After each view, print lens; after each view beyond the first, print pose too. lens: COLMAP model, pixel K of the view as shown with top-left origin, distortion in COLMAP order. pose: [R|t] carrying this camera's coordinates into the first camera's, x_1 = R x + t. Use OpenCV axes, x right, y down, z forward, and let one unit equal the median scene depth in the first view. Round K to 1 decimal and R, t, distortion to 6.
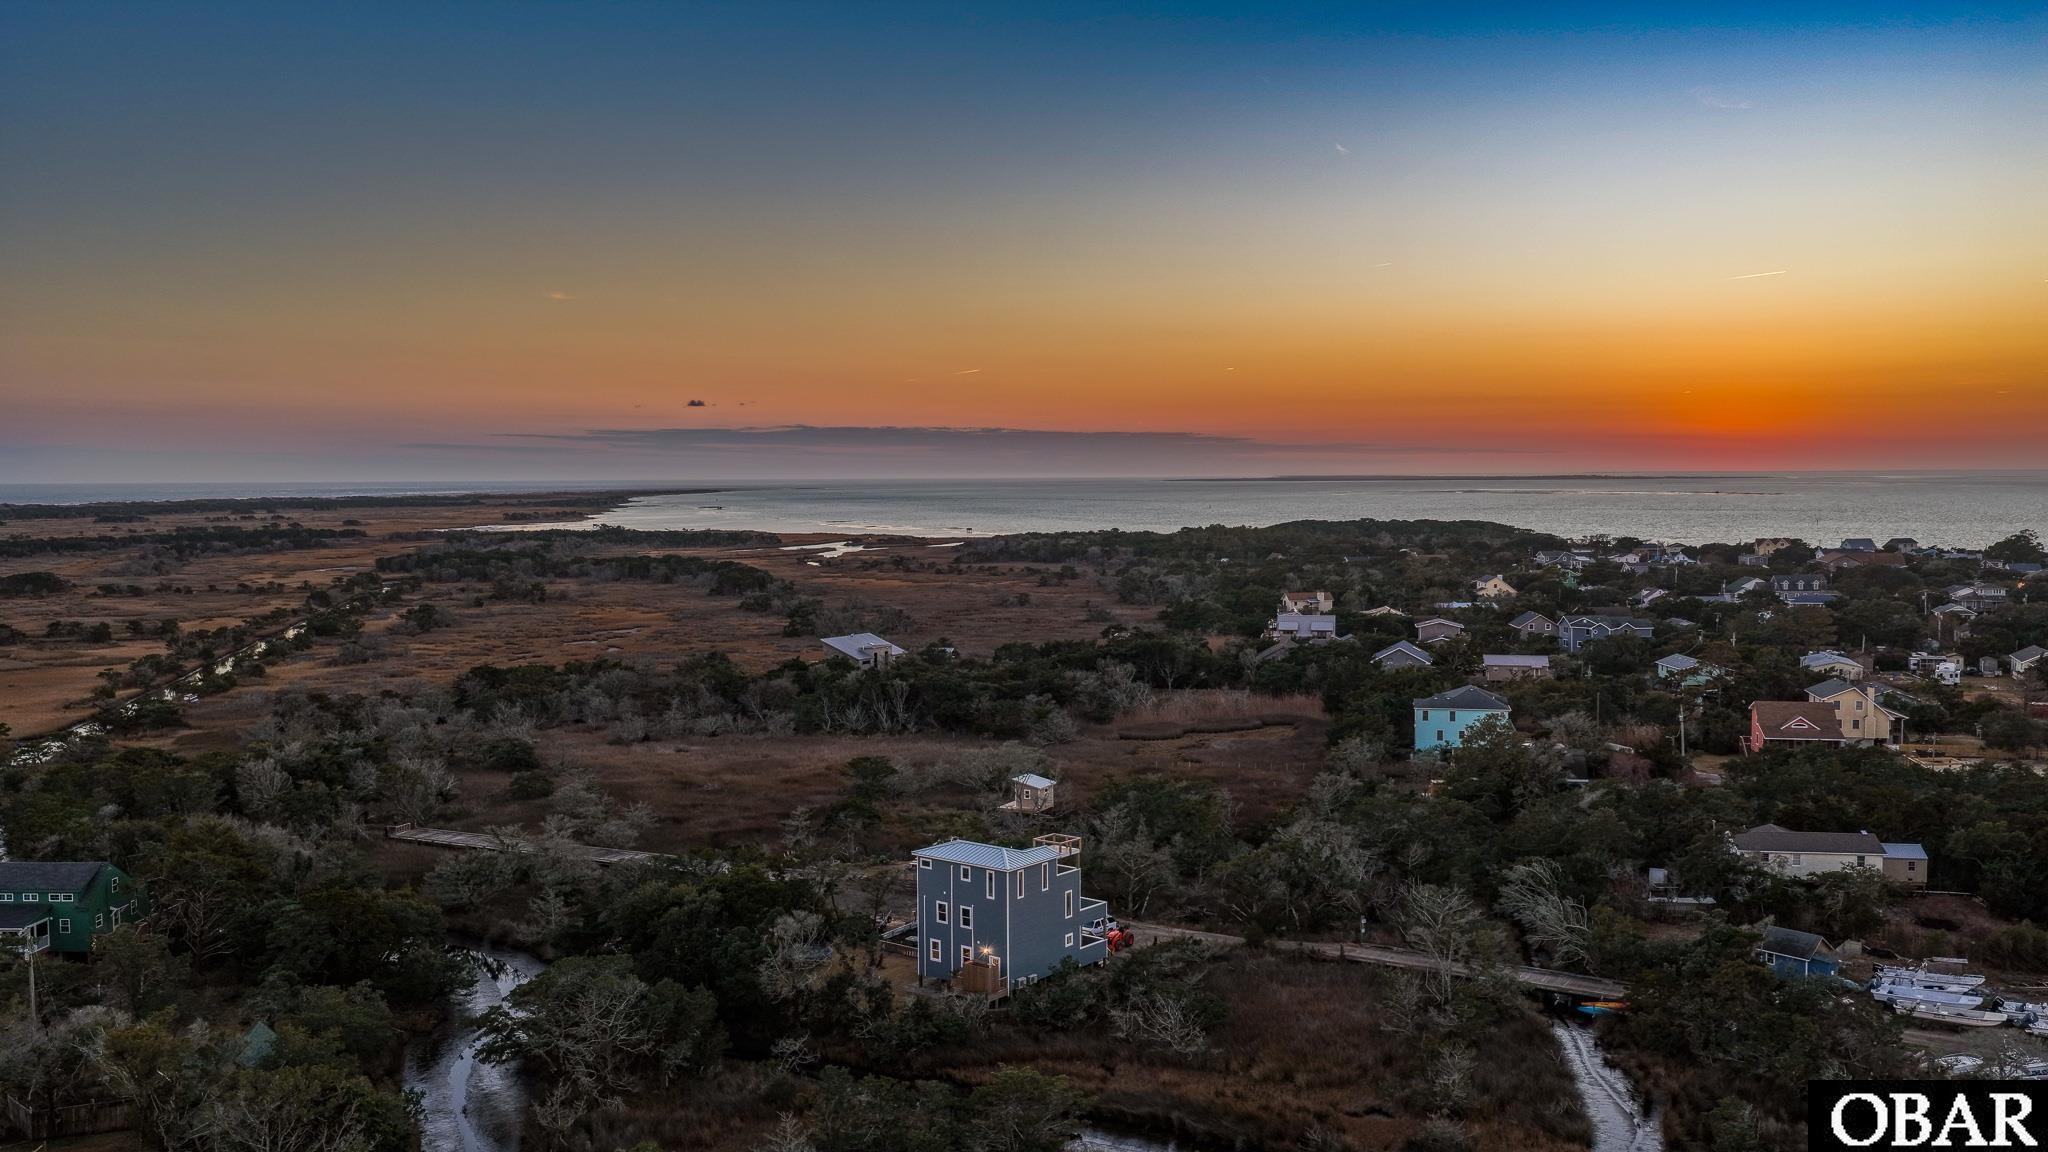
lens RADIAL K [[1677.1, 0, 1024.7], [0, 1677.1, 580.7], [0, 0, 1]] dist [-0.011232, 0.037745]
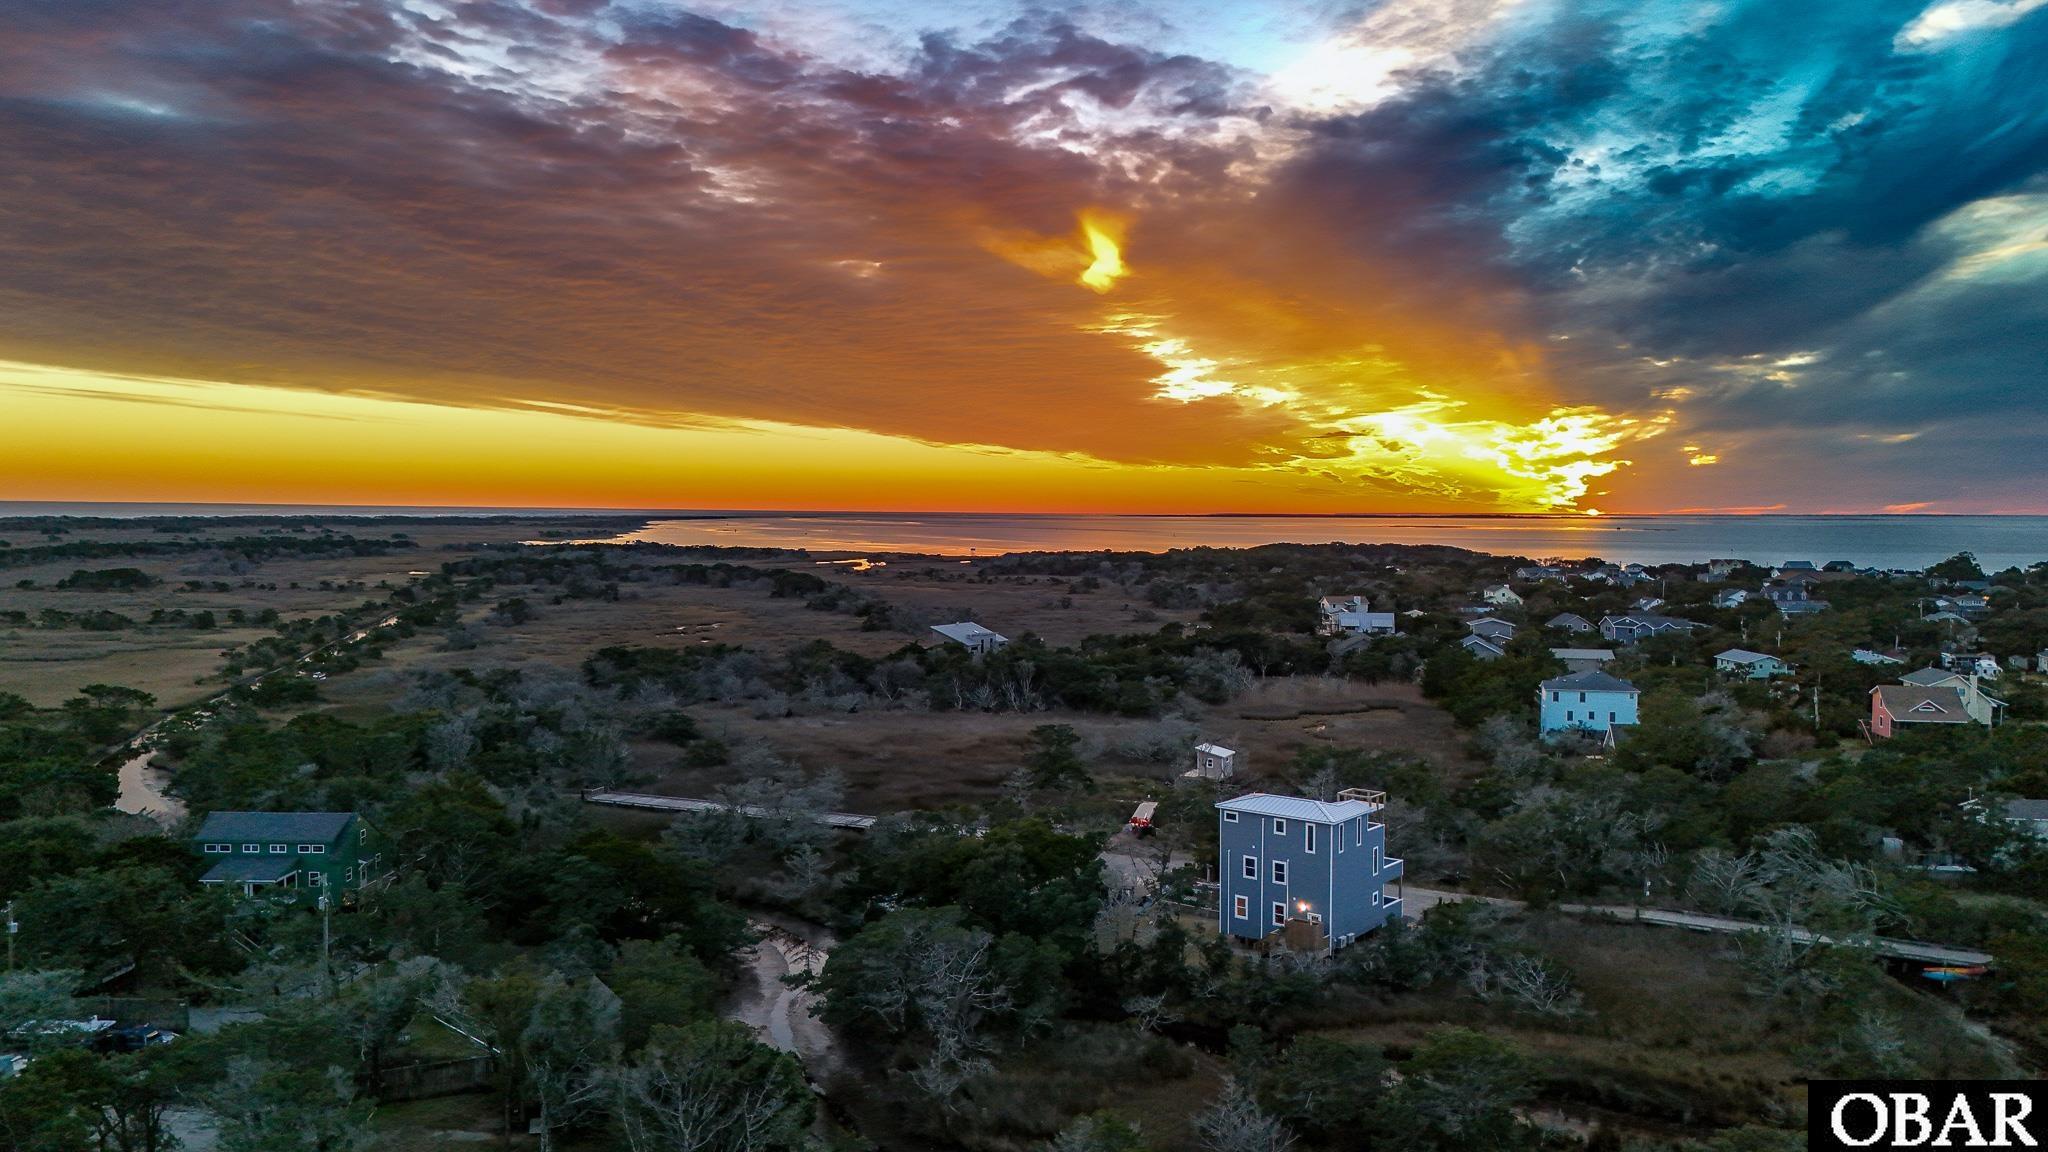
lens RADIAL K [[1489.6, 0, 1034.3], [0, 1489.6, 588.9], [0, 0, 1]] dist [0.057488, -0.039359]
pose [[0.999452, 0.011507, 0.031044, -0.111573], [-0.011190, 0.999884, -0.010341, 0.026580], [-0.031159, 0.009988, 0.999465, 0.079524]]
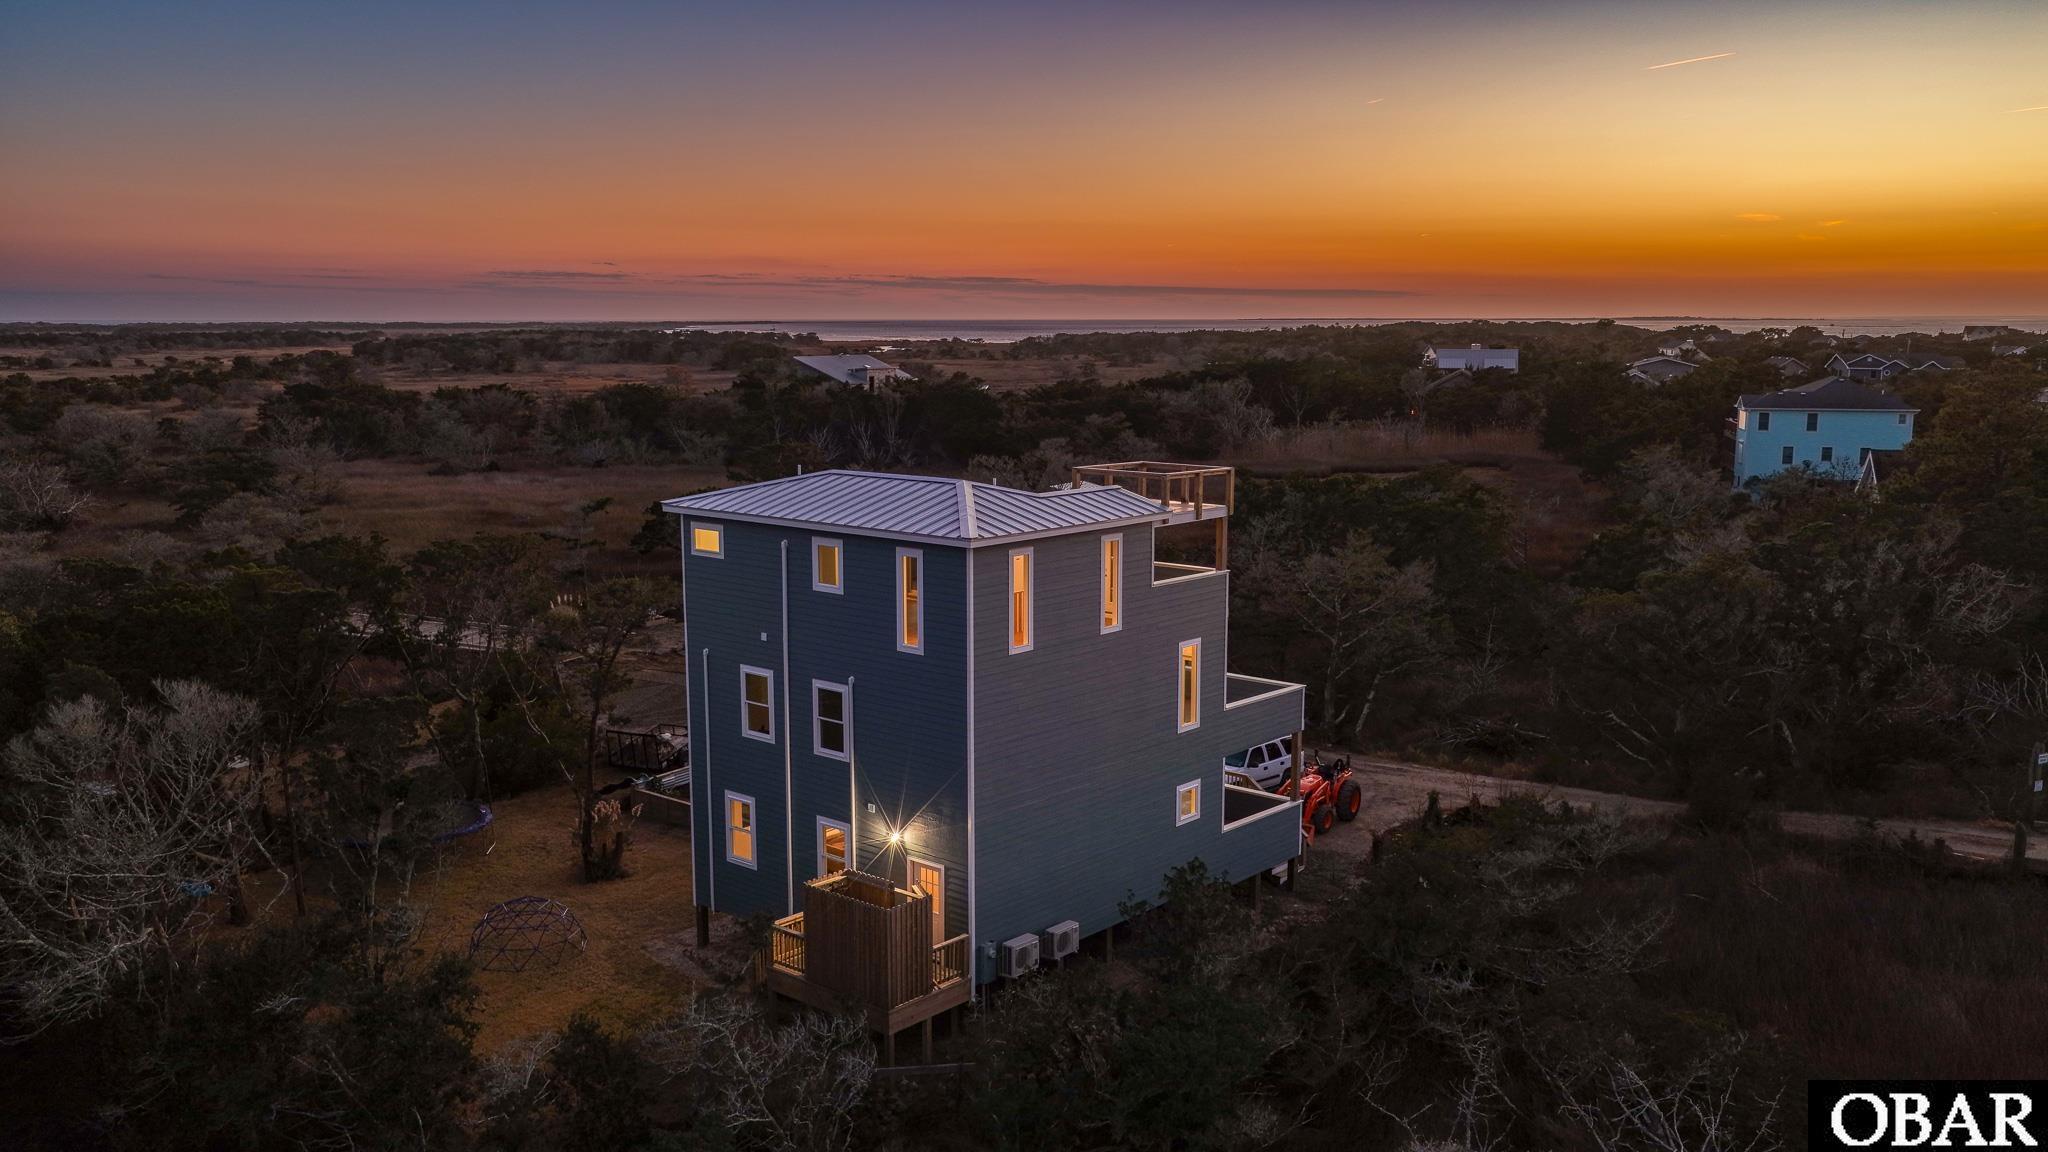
lens RADIAL K [[1677.1, 0, 1021.9], [0, 1677.1, 575.4], [0, 0, 1]] dist [-0.011232, 0.037745]
pose [[0.999045, 0.011053, -0.042273, 0.004901], [-0.007266, 0.996030, 0.088726, 0.082440], [0.043086, -0.088334, 0.995159, 0.393401]]
